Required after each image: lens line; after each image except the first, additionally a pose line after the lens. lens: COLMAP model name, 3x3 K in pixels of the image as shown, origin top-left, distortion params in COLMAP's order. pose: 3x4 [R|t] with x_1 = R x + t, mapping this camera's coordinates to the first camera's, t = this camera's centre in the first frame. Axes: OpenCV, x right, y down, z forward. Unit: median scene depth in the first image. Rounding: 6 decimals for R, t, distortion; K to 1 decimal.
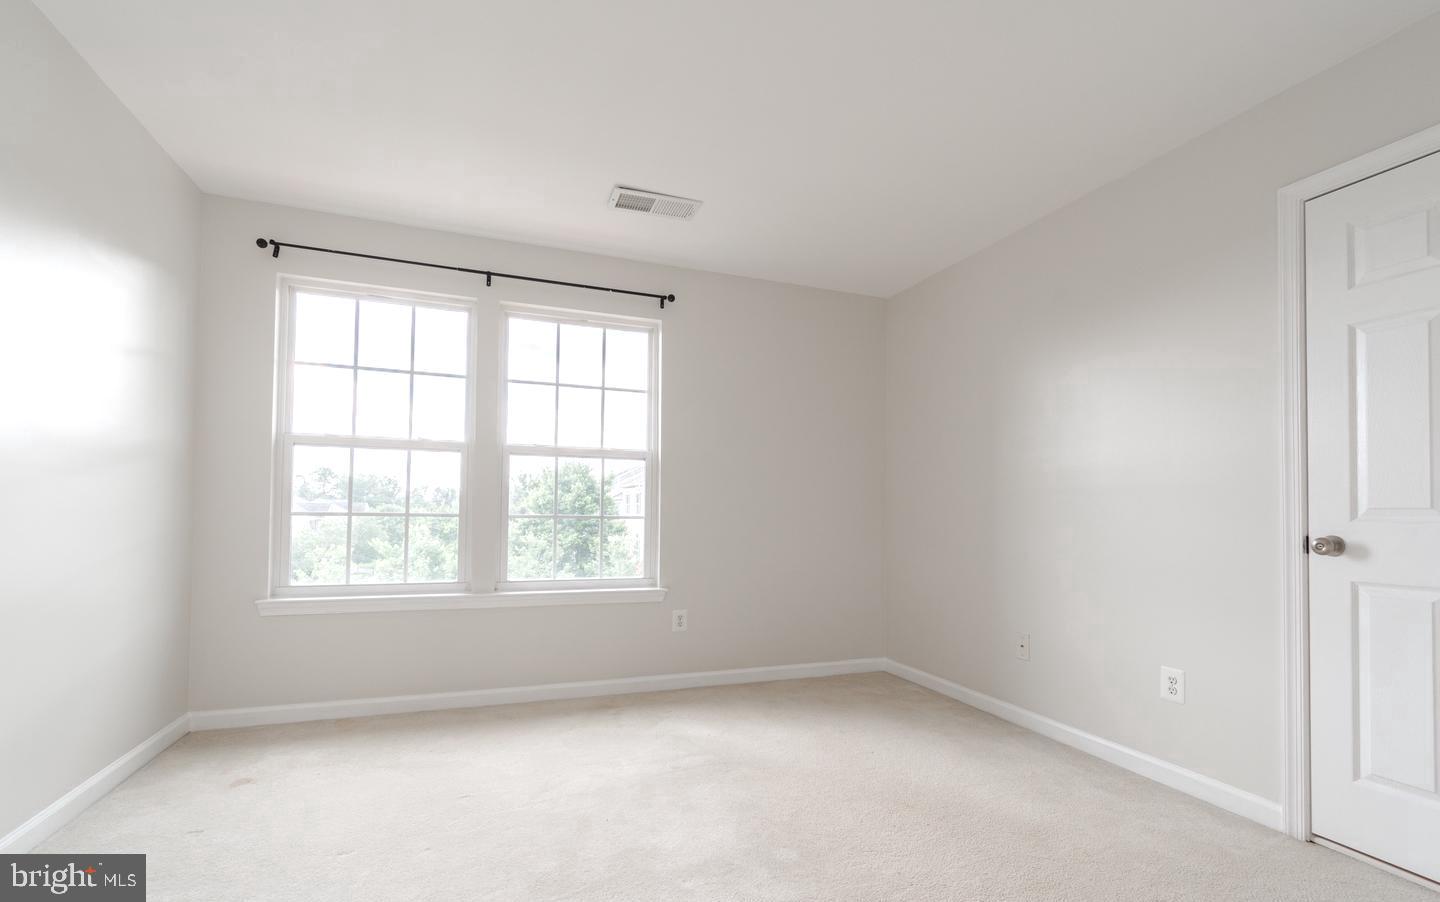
lens RADIAL K [[638.5, 0, 715.5], [0, 638.5, 499.6], [0, 0, 1]] dist [0.018685, -0.005842]
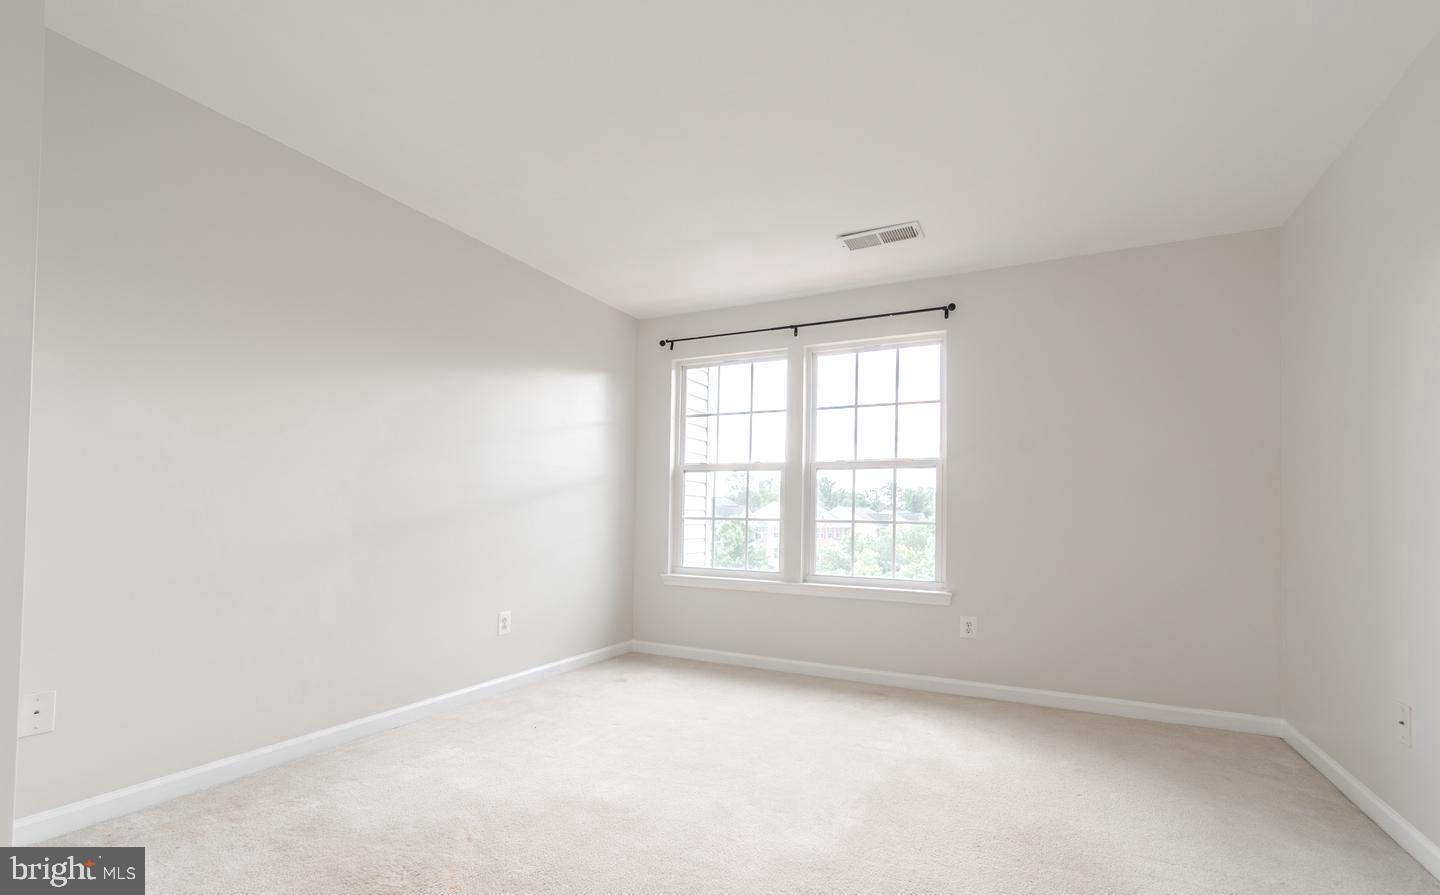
lens RADIAL K [[565.9, 0, 721.7], [0, 565.9, 499.0], [0, 0, 1]] dist [0.000927, 0.000105]
pose [[0.720224, -0.021201, -0.693418, 0.293490], [0.008972, 0.999734, -0.021248, 0.006259], [0.693684, 0.009082, 0.720223, 0.107106]]
